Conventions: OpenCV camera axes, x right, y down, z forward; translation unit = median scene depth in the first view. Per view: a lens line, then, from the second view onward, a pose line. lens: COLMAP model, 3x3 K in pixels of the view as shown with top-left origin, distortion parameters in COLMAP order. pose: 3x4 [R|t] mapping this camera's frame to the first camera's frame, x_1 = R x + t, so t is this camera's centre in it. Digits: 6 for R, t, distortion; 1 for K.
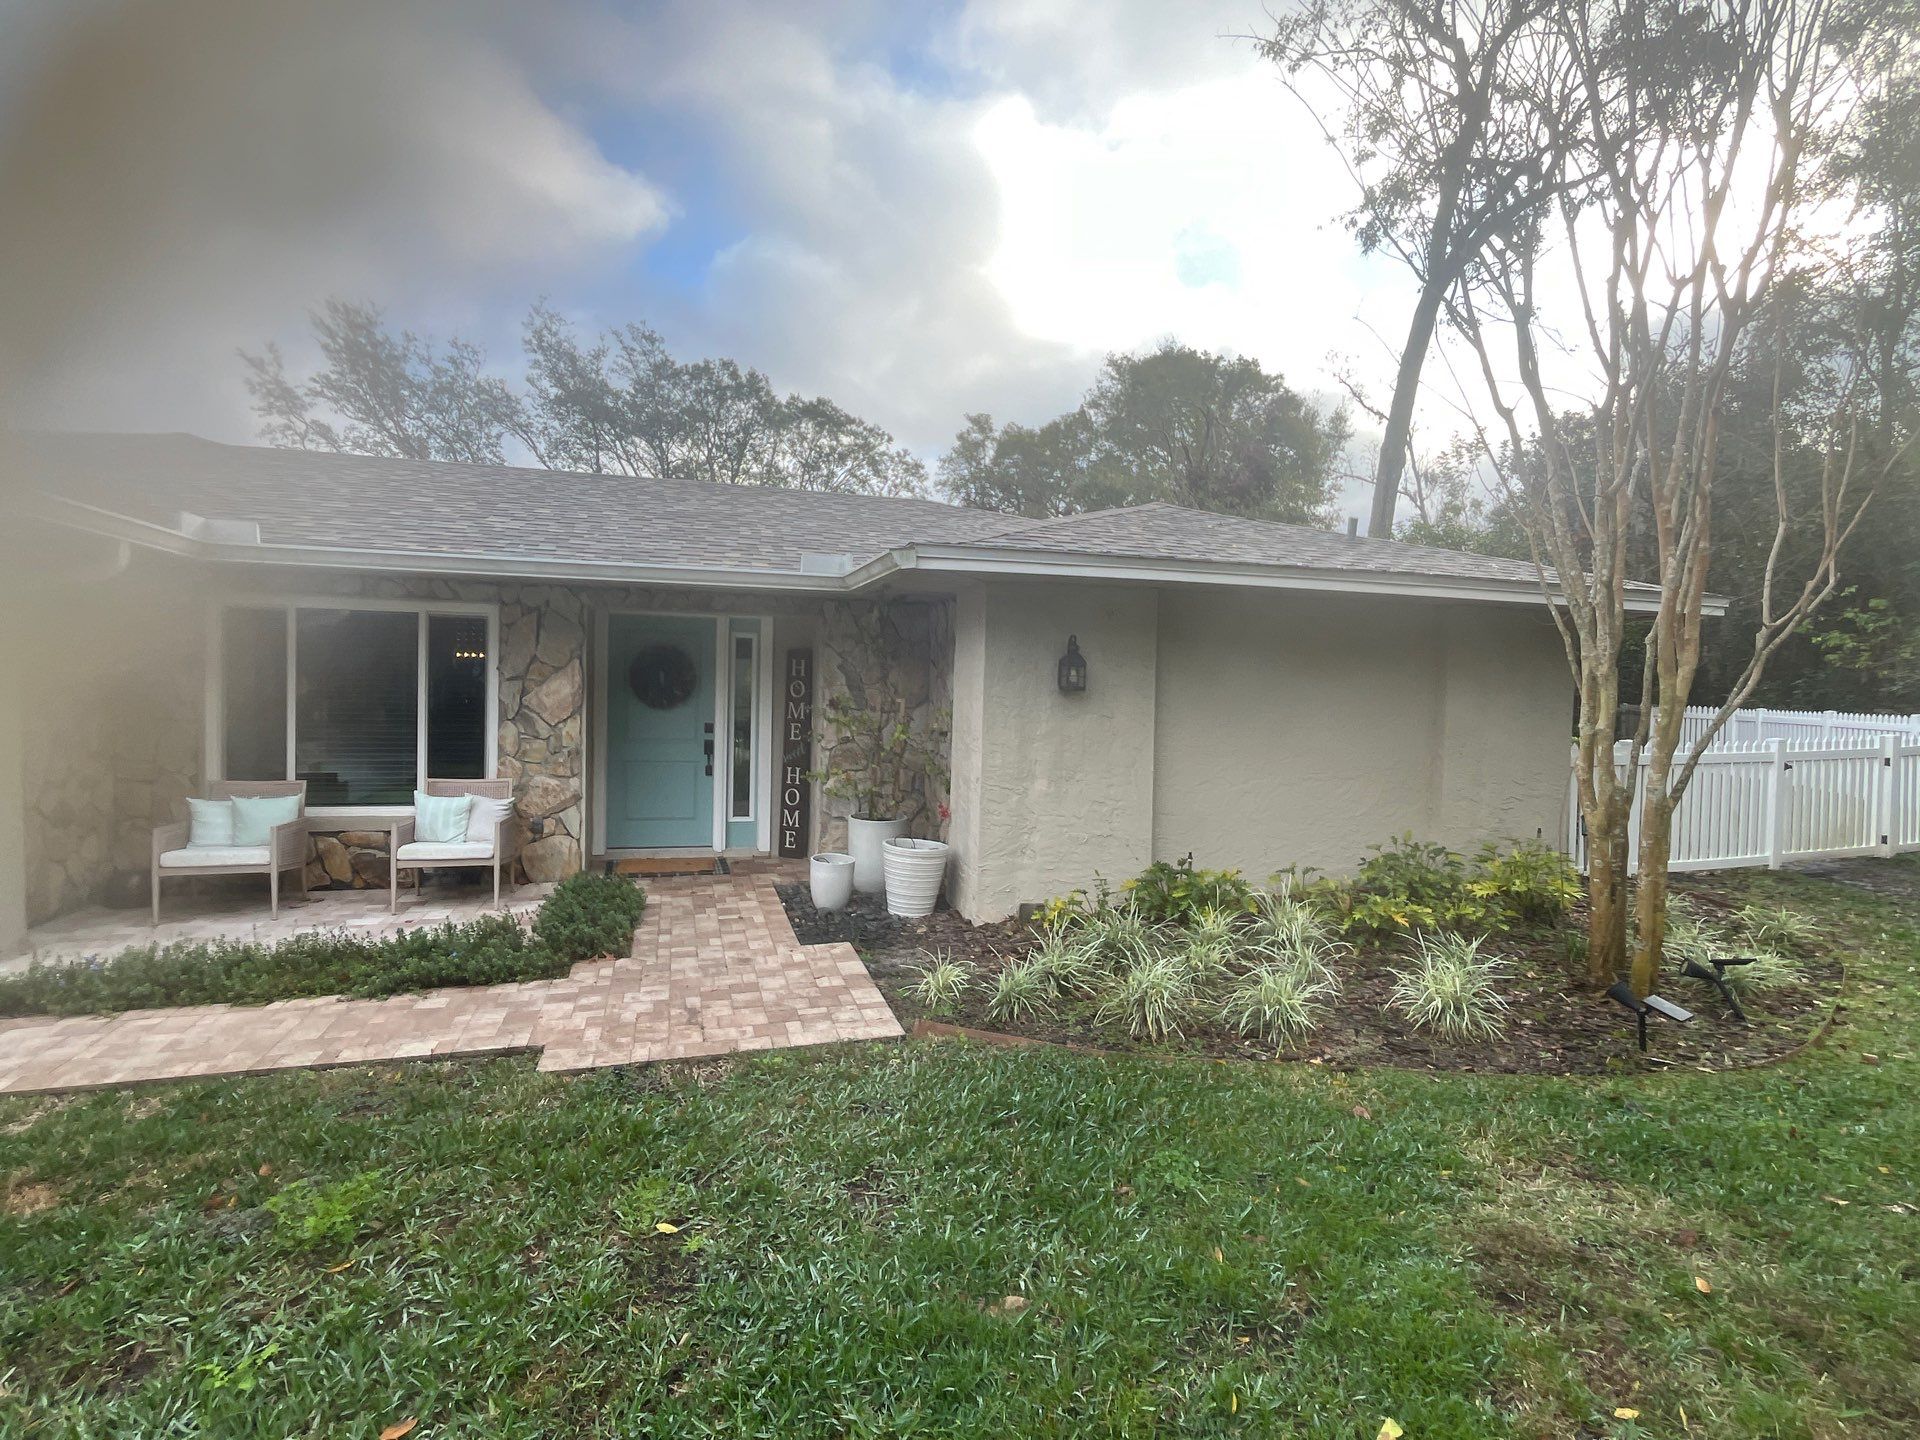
lens RADIAL K [[940.9, 0, 961.8], [0, 940.9, 715.7], [0, 0, 1]] dist [-0.005492, -0.000025]
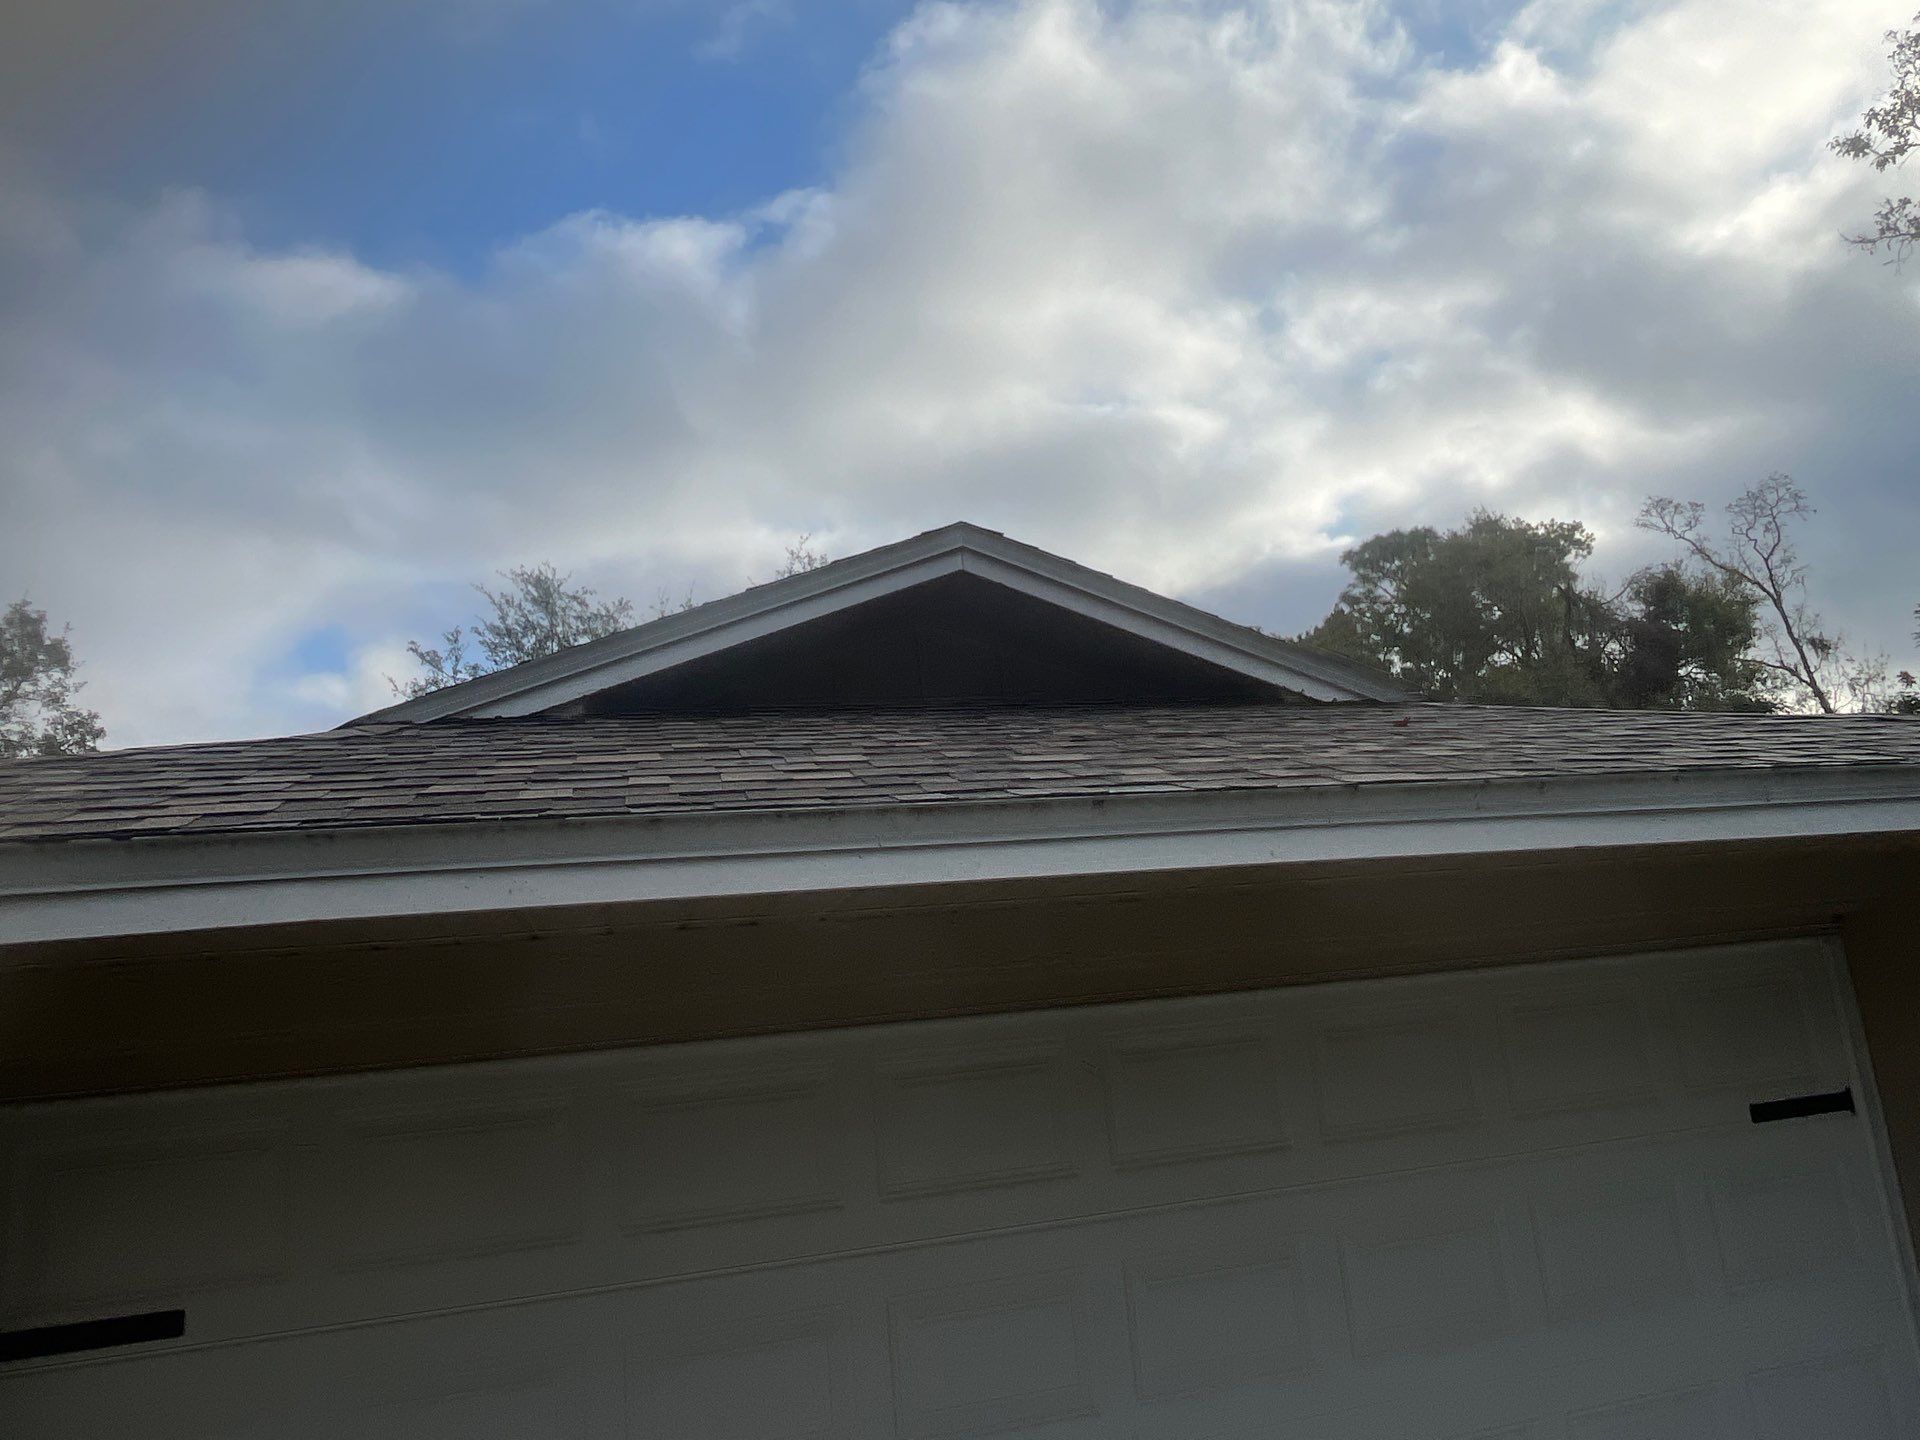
lens RADIAL K [[1265.5, 0, 957.9], [0, 1265.5, 715.0], [0, 0, 1]] dist [-0.000600, -0.002752]
pose [[0.994033, -0.109081, -0.000783, -1.036192], [0.105365, 0.961983, -0.251964, -0.088635], [0.028238, 0.250378, 0.967736, 0.089945]]
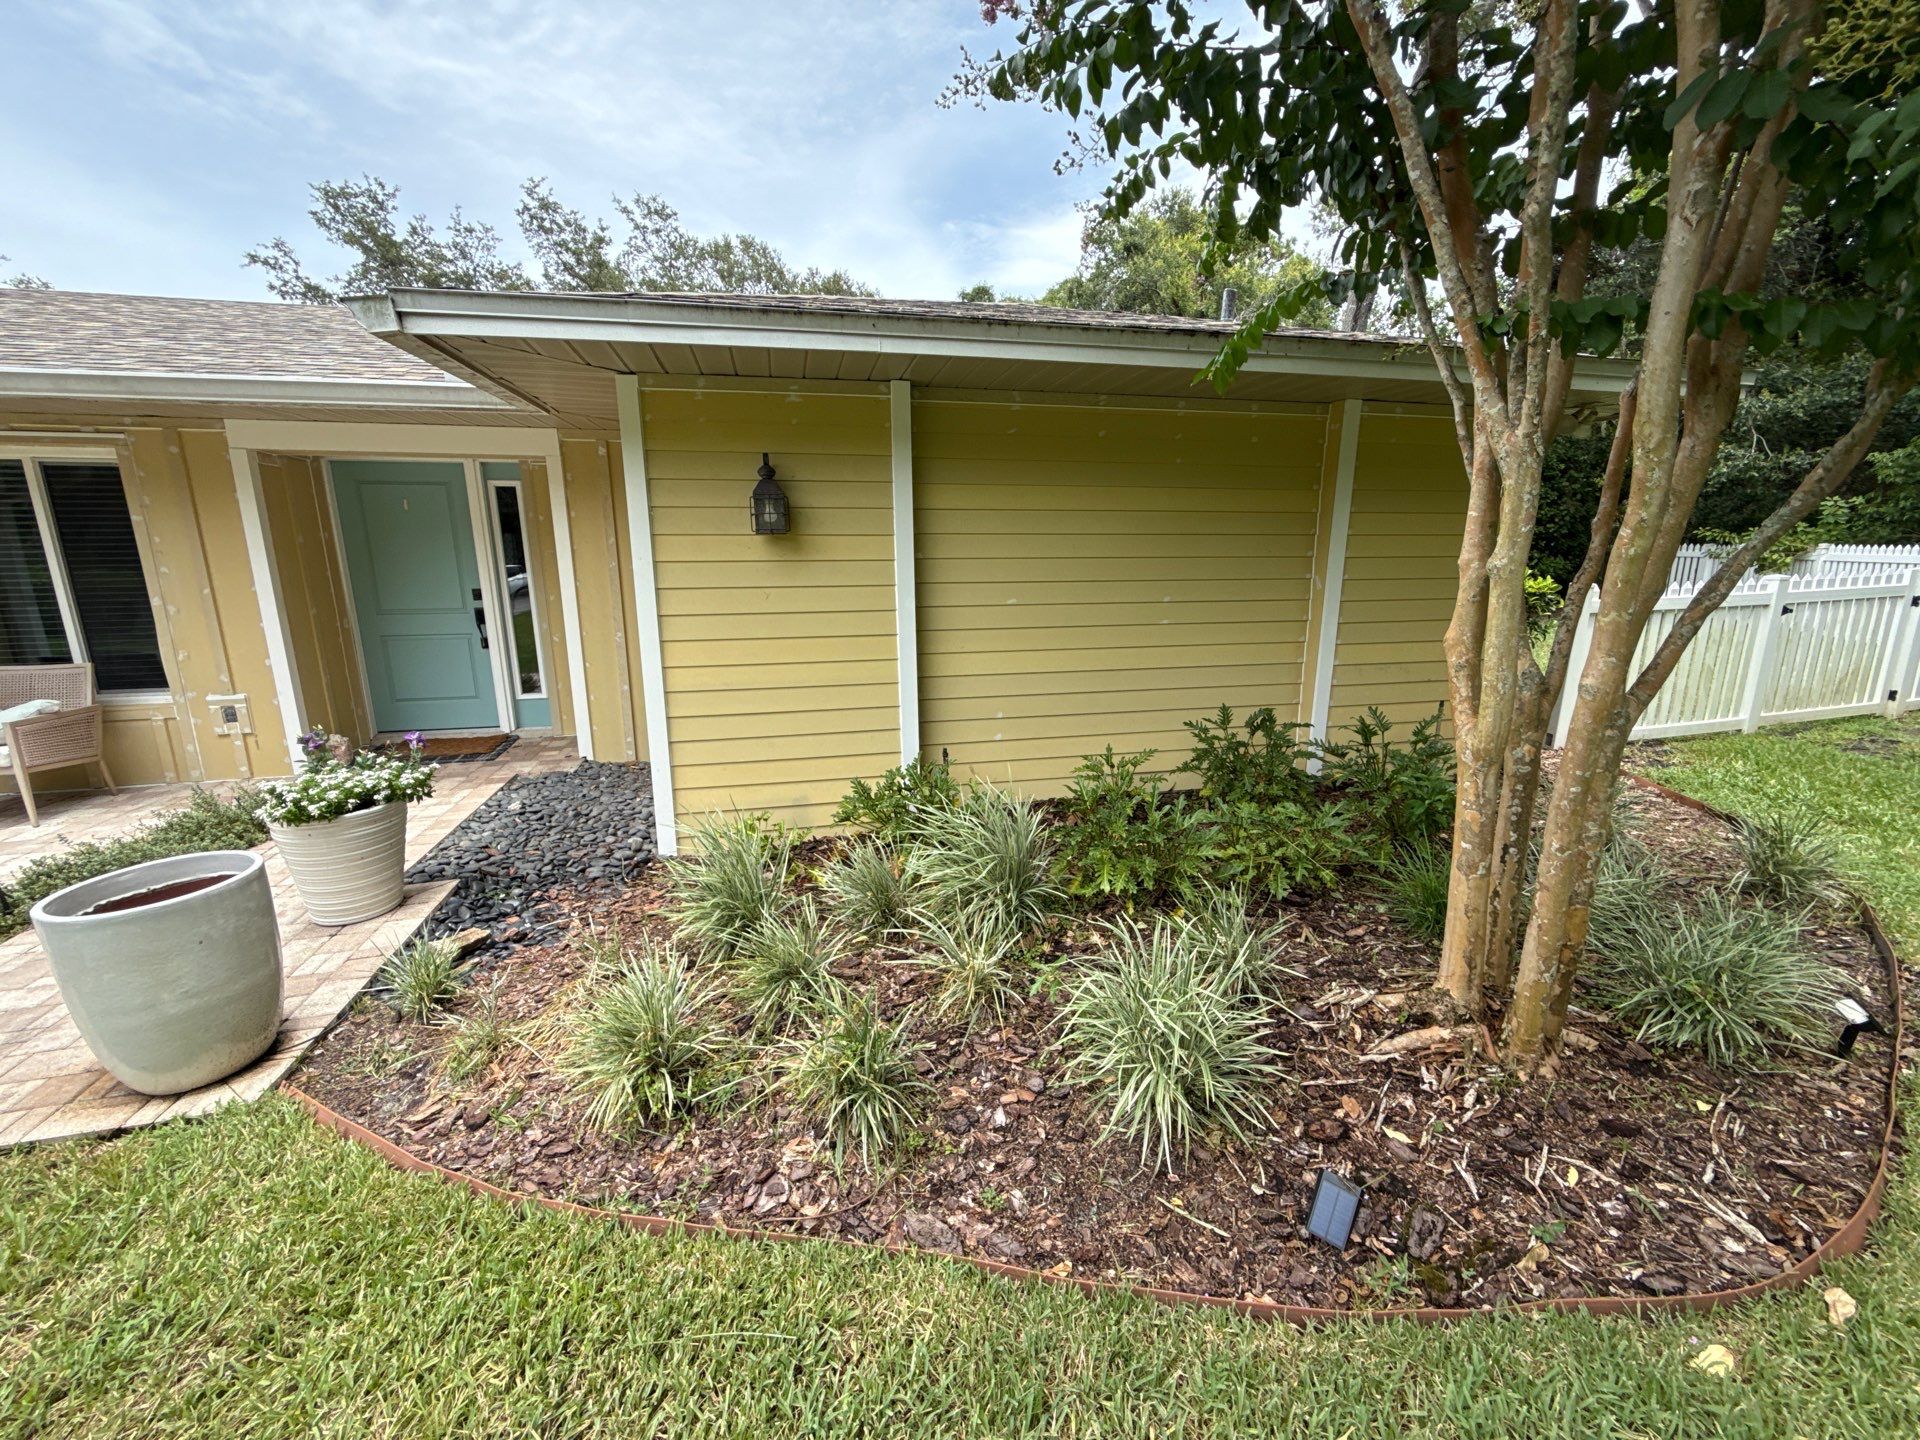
lens RADIAL K [[762.3, 0, 962.1], [0, 762.3, 720.1], [0, 0, 1]] dist [0.000516, 0.000103]
pose [[0.997445, -0.011462, -0.070513, 0.231081], [0.024490, 0.982094, 0.186792, 0.006535], [0.067110, -0.188041, 0.979866, 0.311961]]
